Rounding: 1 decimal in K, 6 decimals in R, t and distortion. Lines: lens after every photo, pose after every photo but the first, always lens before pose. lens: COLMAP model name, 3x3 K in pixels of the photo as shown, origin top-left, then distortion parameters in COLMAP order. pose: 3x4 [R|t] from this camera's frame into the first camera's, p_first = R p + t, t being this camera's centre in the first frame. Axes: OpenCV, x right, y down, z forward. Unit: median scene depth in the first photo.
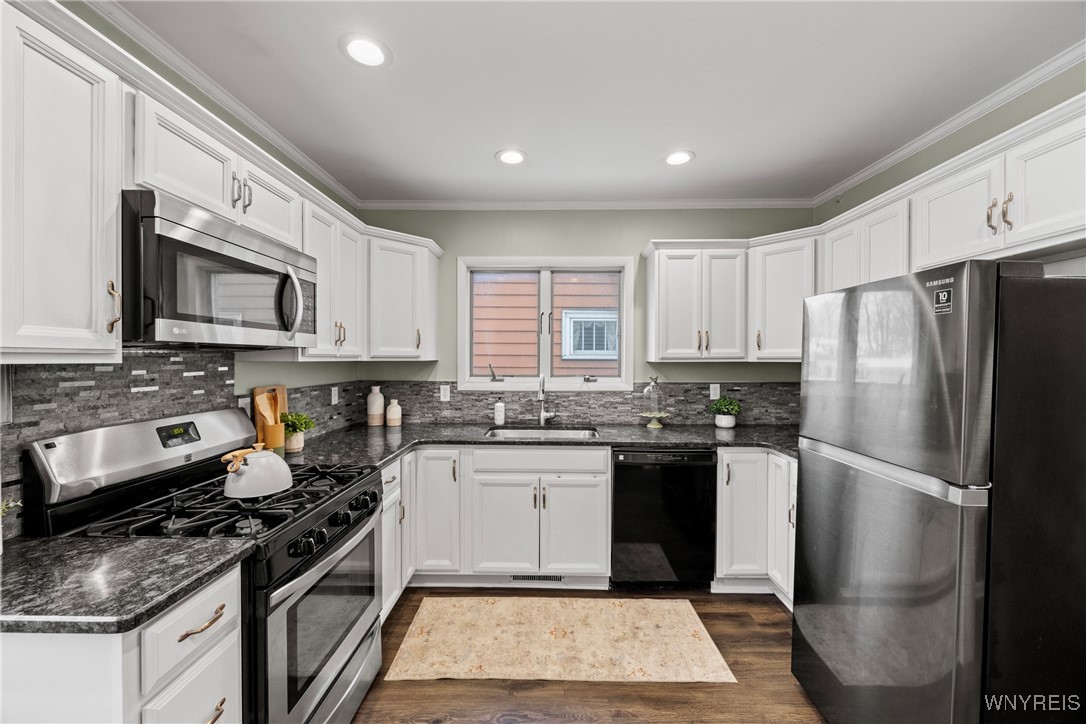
lens RADIAL K [[418.6, 0, 546.2], [0, 418.6, 363.6], [0, 0, 1]] dist [0.001919, 0.000665]
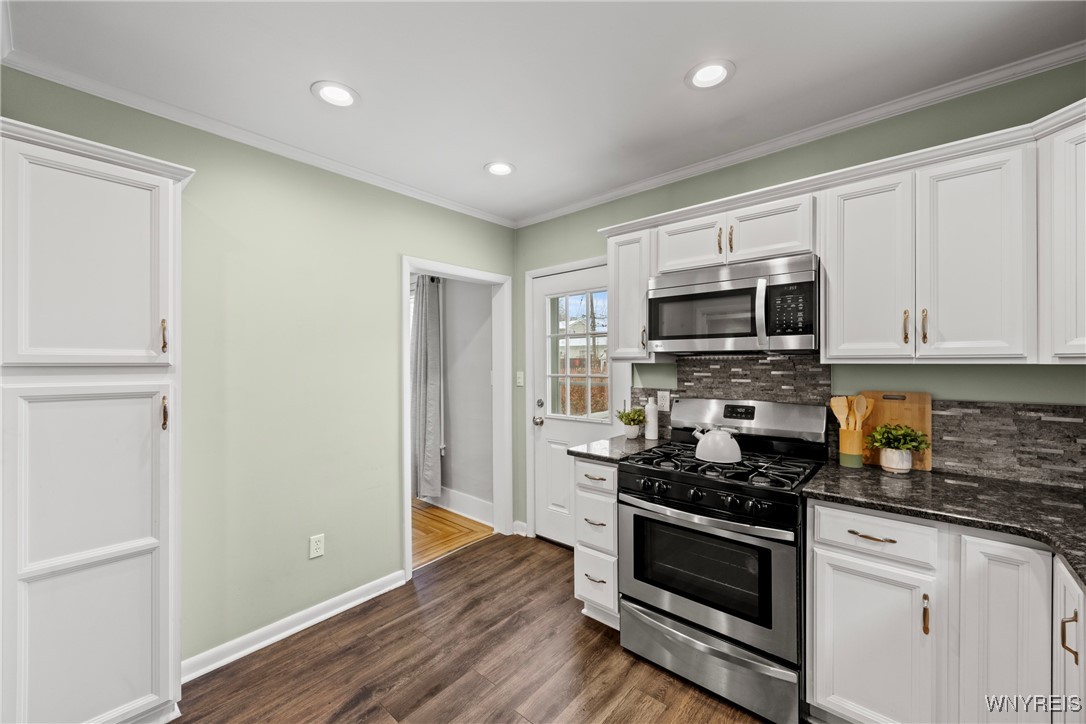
lens RADIAL K [[418.6, 0, 545.3], [0, 418.6, 361.3], [0, 0, 1]] dist [0.001919, 0.000665]
pose [[-0.635889, -0.002158, -0.771777, 0.691144], [-0.009073, 0.999948, 0.004679, -0.011213], [0.771727, 0.009978, -0.635876, 1.401267]]
